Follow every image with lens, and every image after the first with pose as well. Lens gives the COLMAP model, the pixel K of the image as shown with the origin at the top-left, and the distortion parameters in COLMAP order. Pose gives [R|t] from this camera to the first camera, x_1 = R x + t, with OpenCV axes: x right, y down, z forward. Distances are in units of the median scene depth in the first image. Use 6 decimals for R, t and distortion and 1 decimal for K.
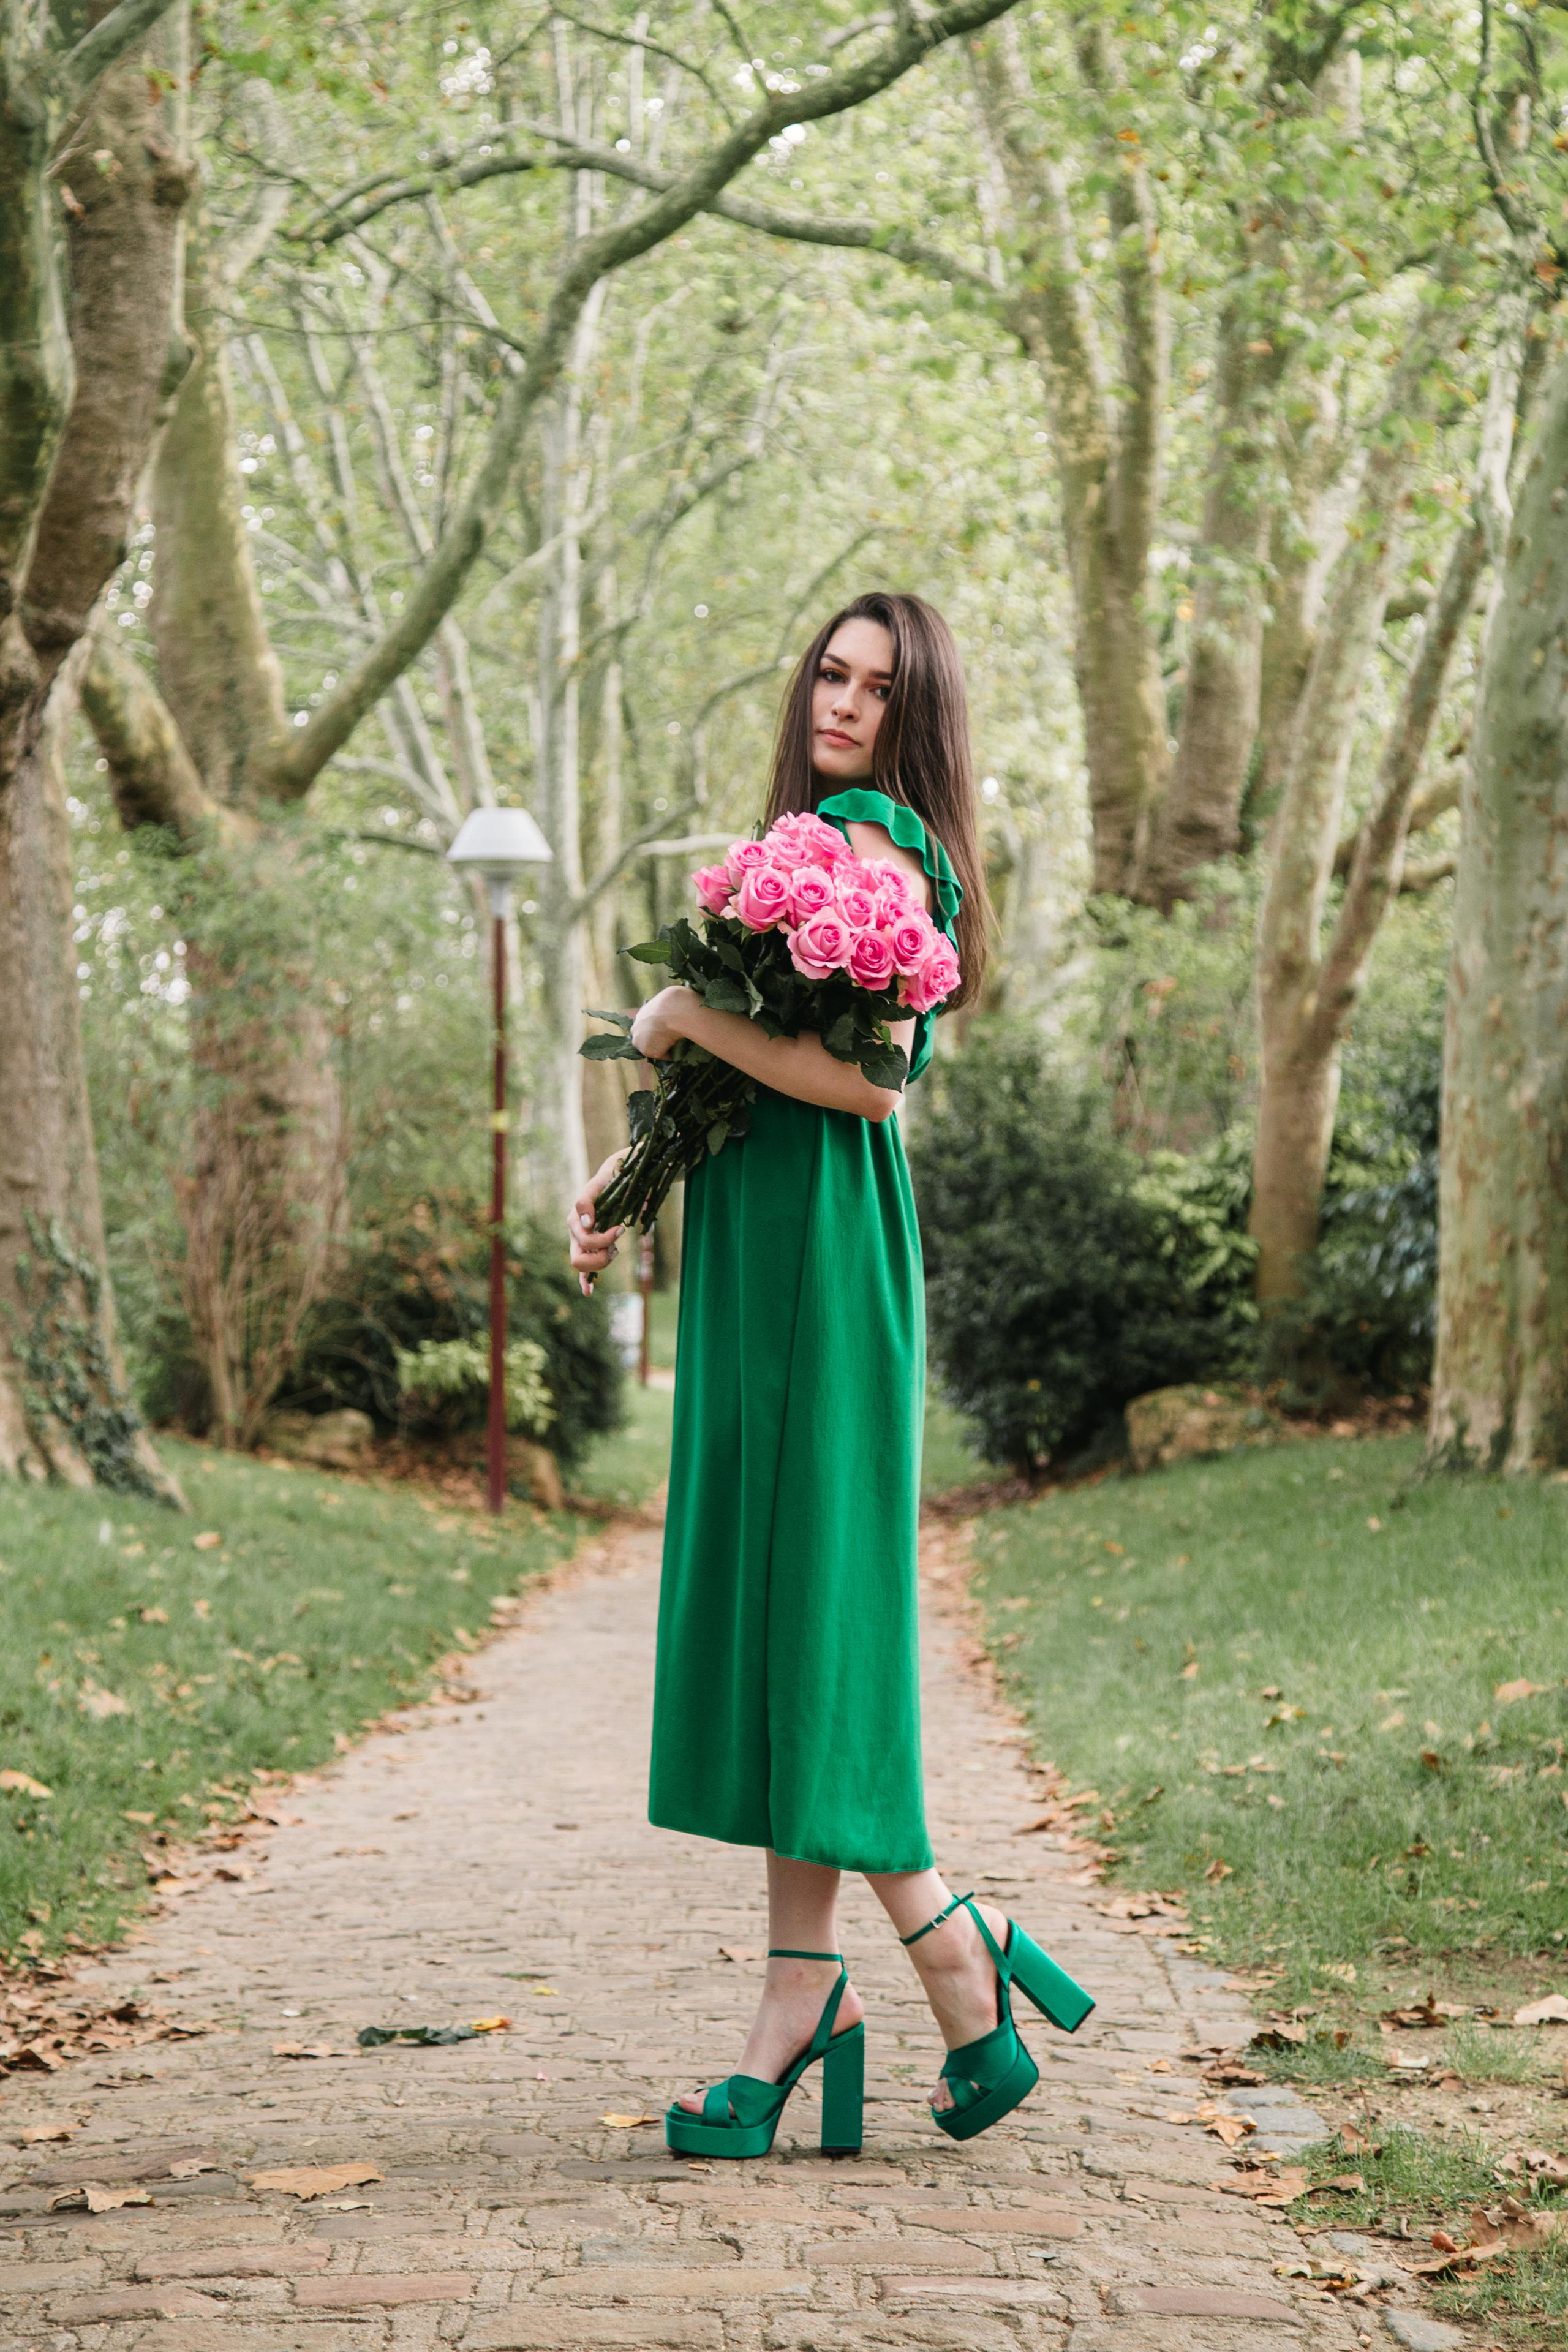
lens RADIAL K [[4442.0, 0, 784.0], [0, 4442.0, 1176.0], [0, 0, 1]] dist [0.037851, 0.072225]
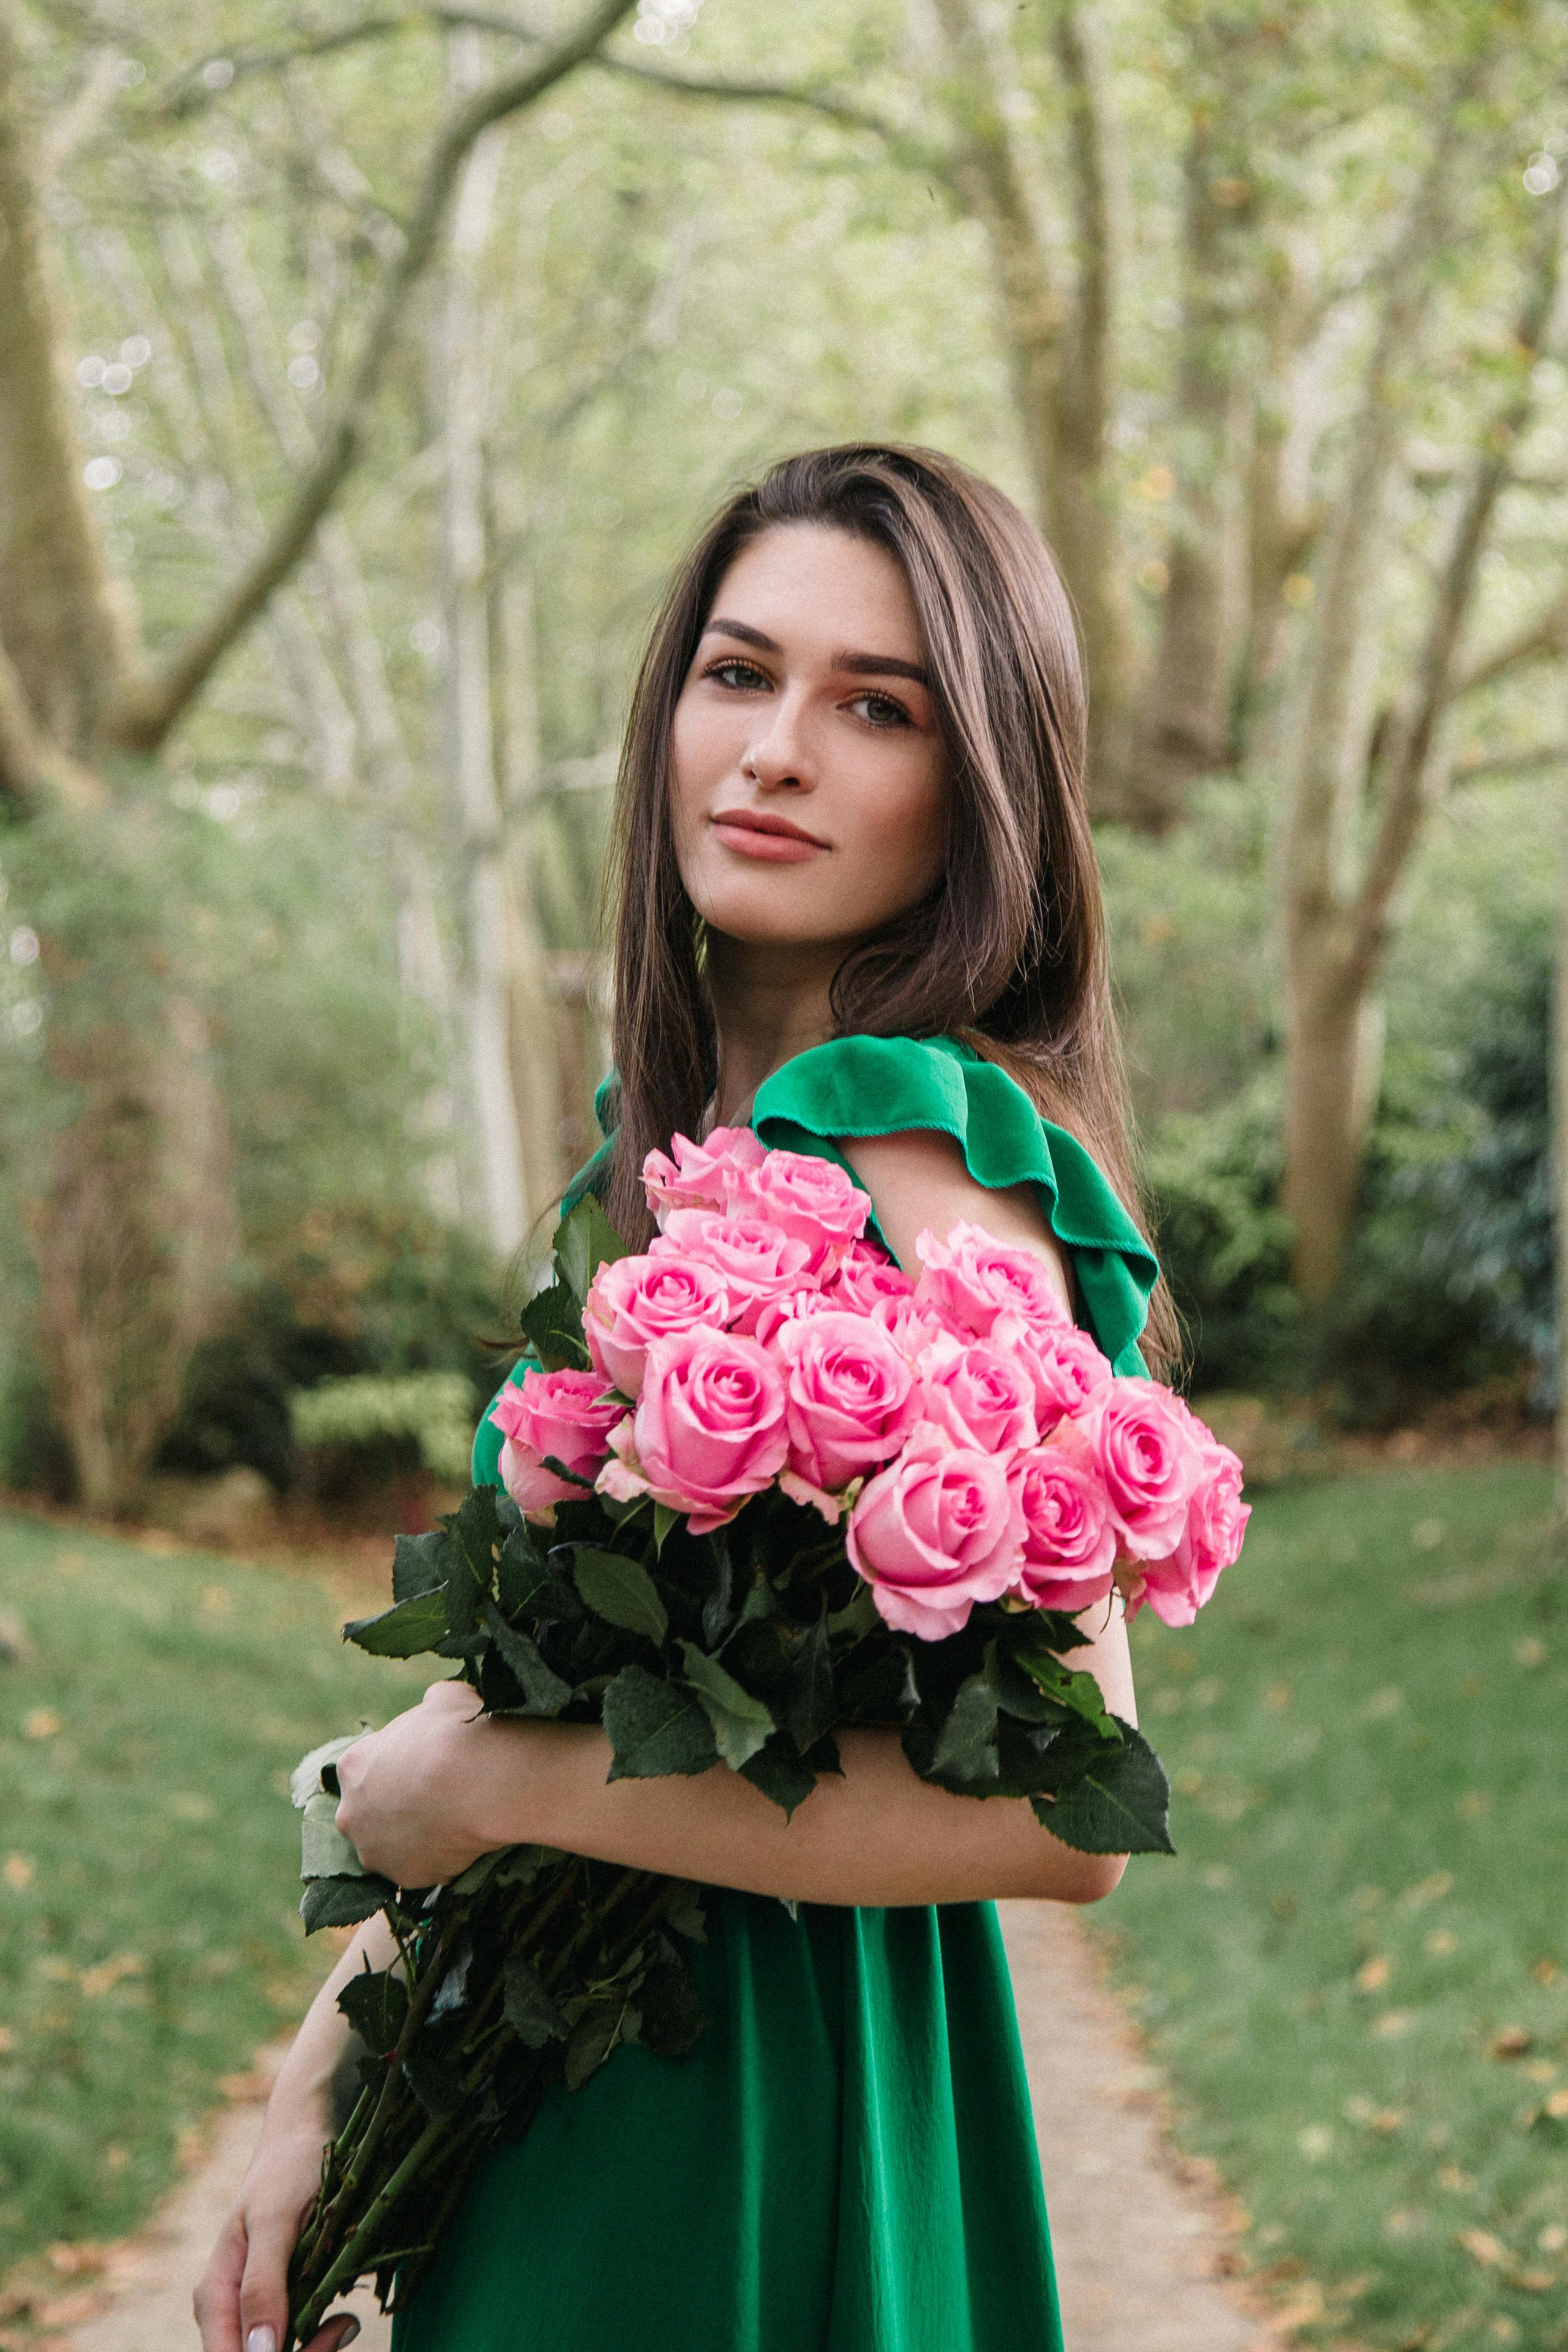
lens RADIAL K [[4609.5, 0, 784.0], [0, 4609.5, 1176.0], [0, 0, 1]] dist [0.010591, -0.167501]
pose [[0.999015, -0.043064, 0.010684, -0.000372], [0.042875, 0.998929, 0.017396, -0.011347], [-0.011421, -0.016921, 0.999792, 0.089299]]
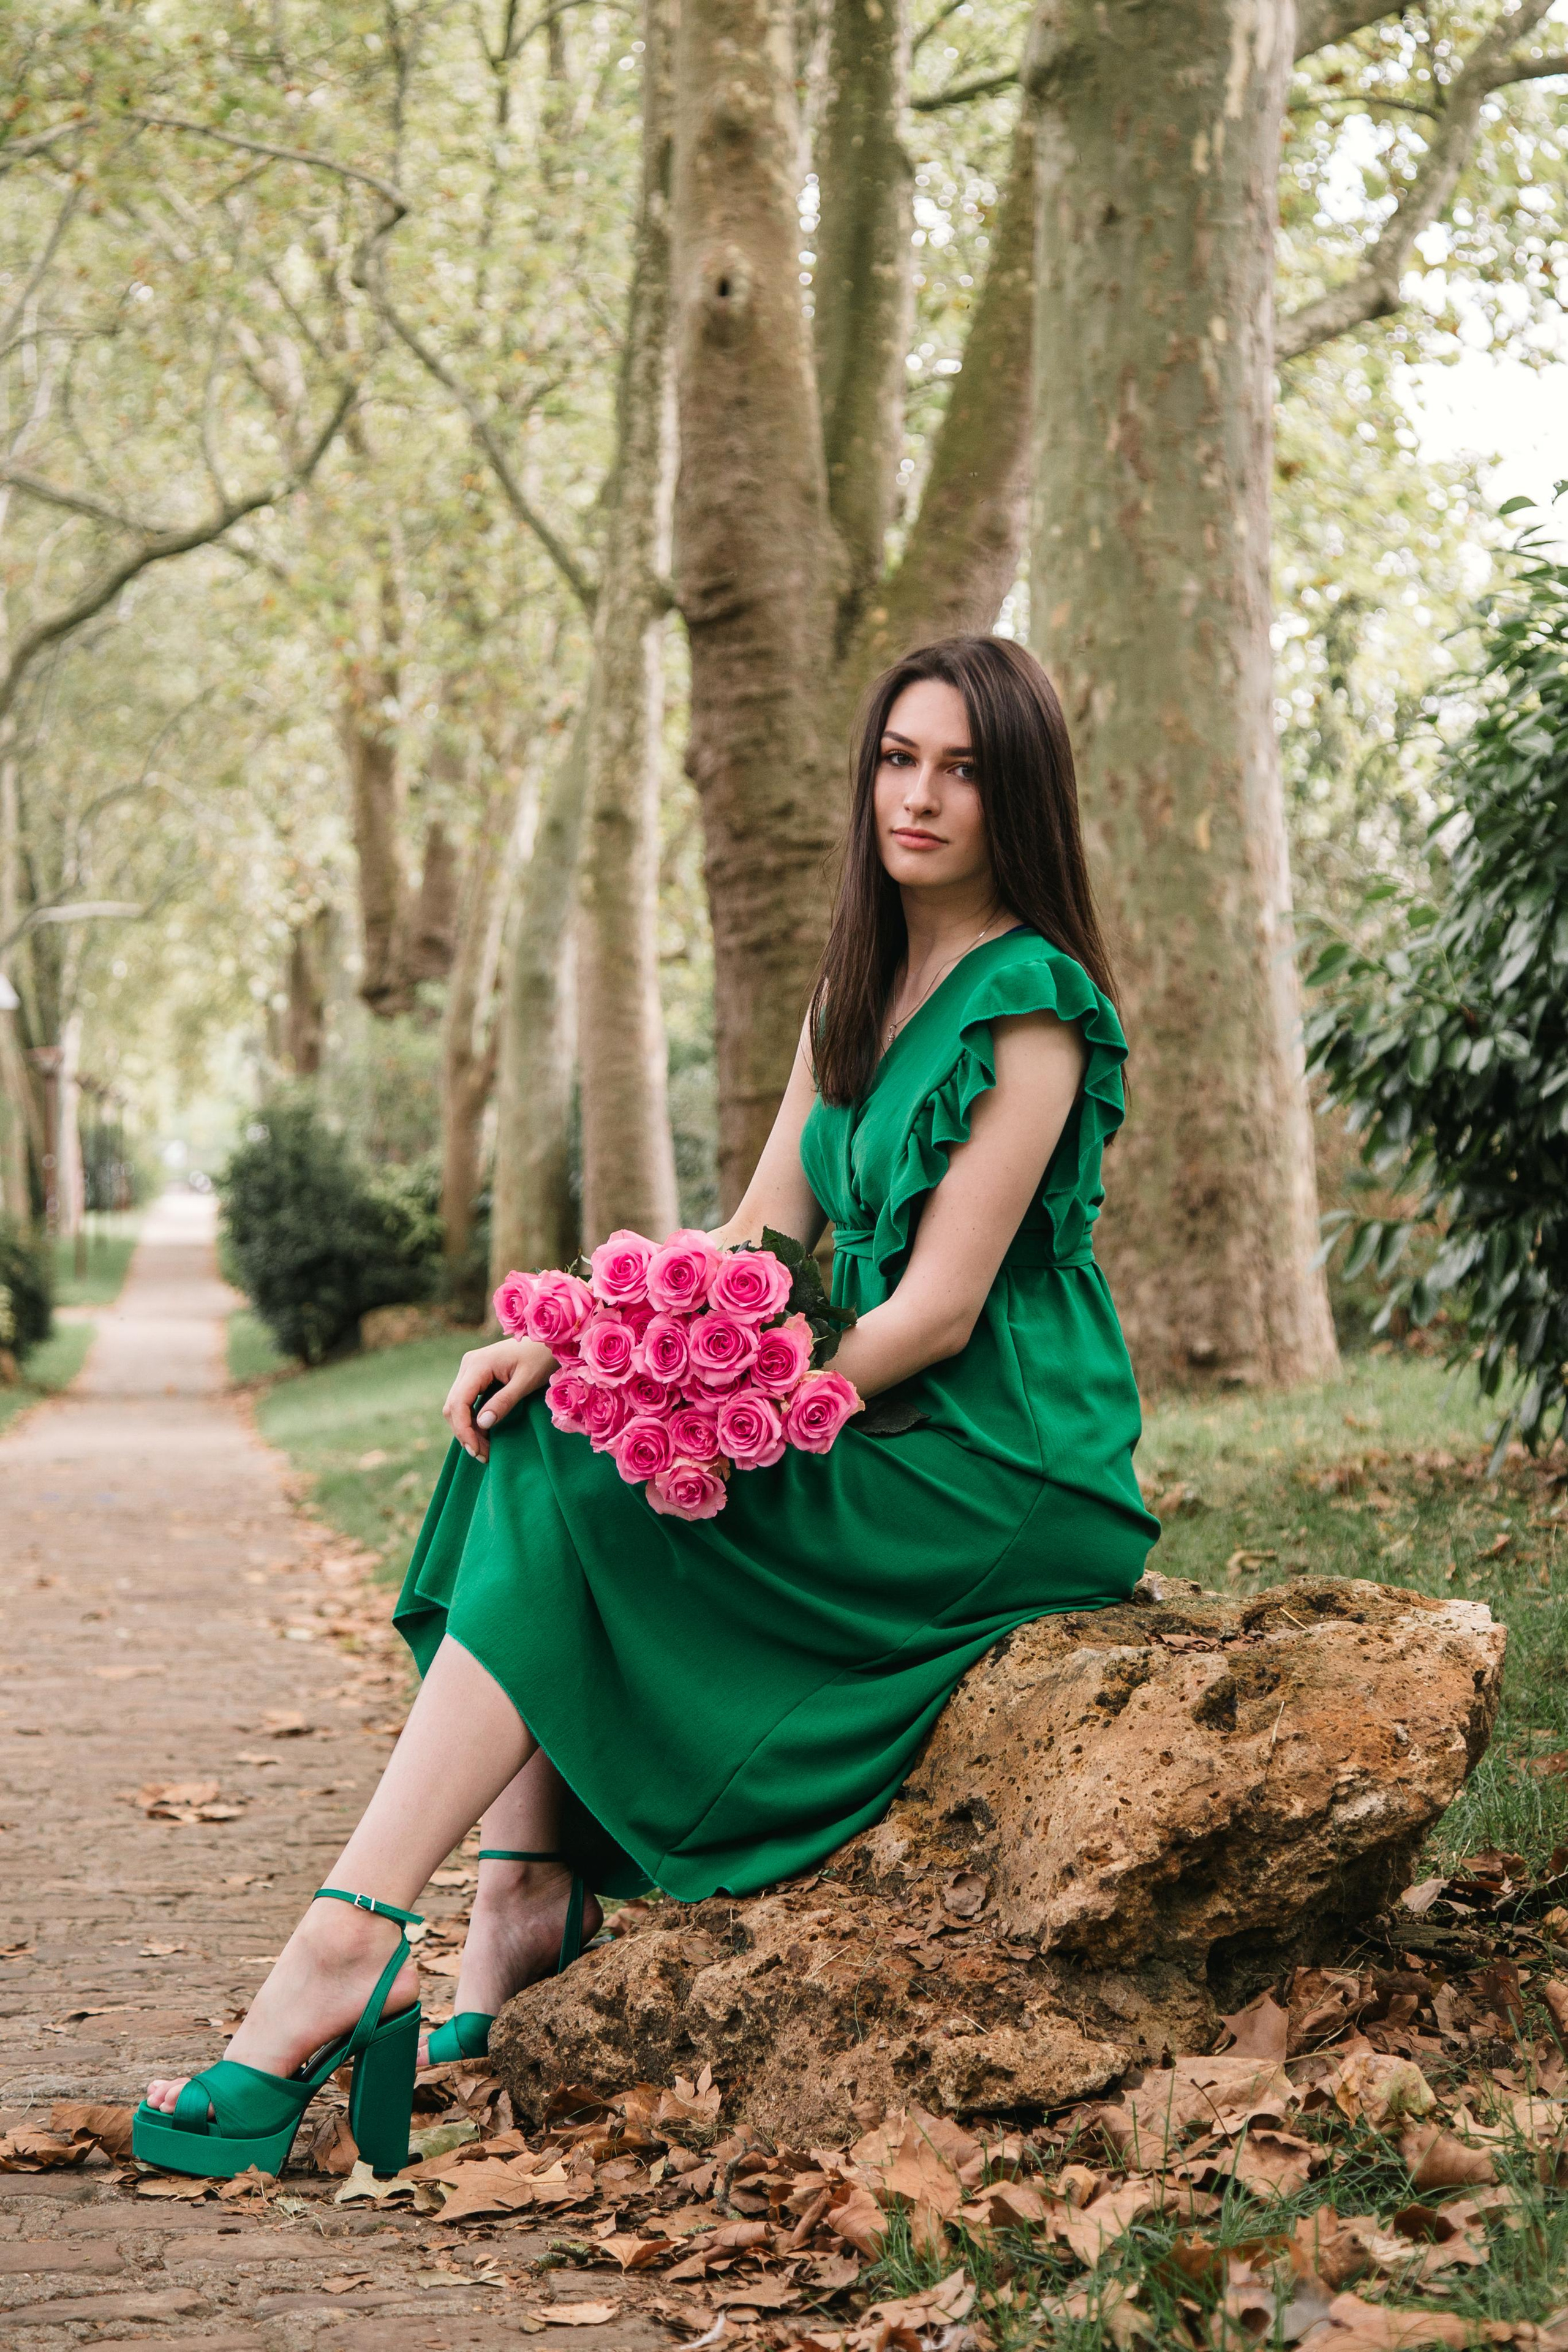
lens RADIAL K [[4609.5, 0, 784.0], [0, 4609.5, 1176.0], [0, 0, 1]] dist [0.010591, -0.167501]
pose [[0.989965, -0.003391, 0.141271, -0.009103], [0.002094, 0.999954, 0.009329, -0.014665], [-0.141296, -0.008939, 0.989927, -0.586437]]
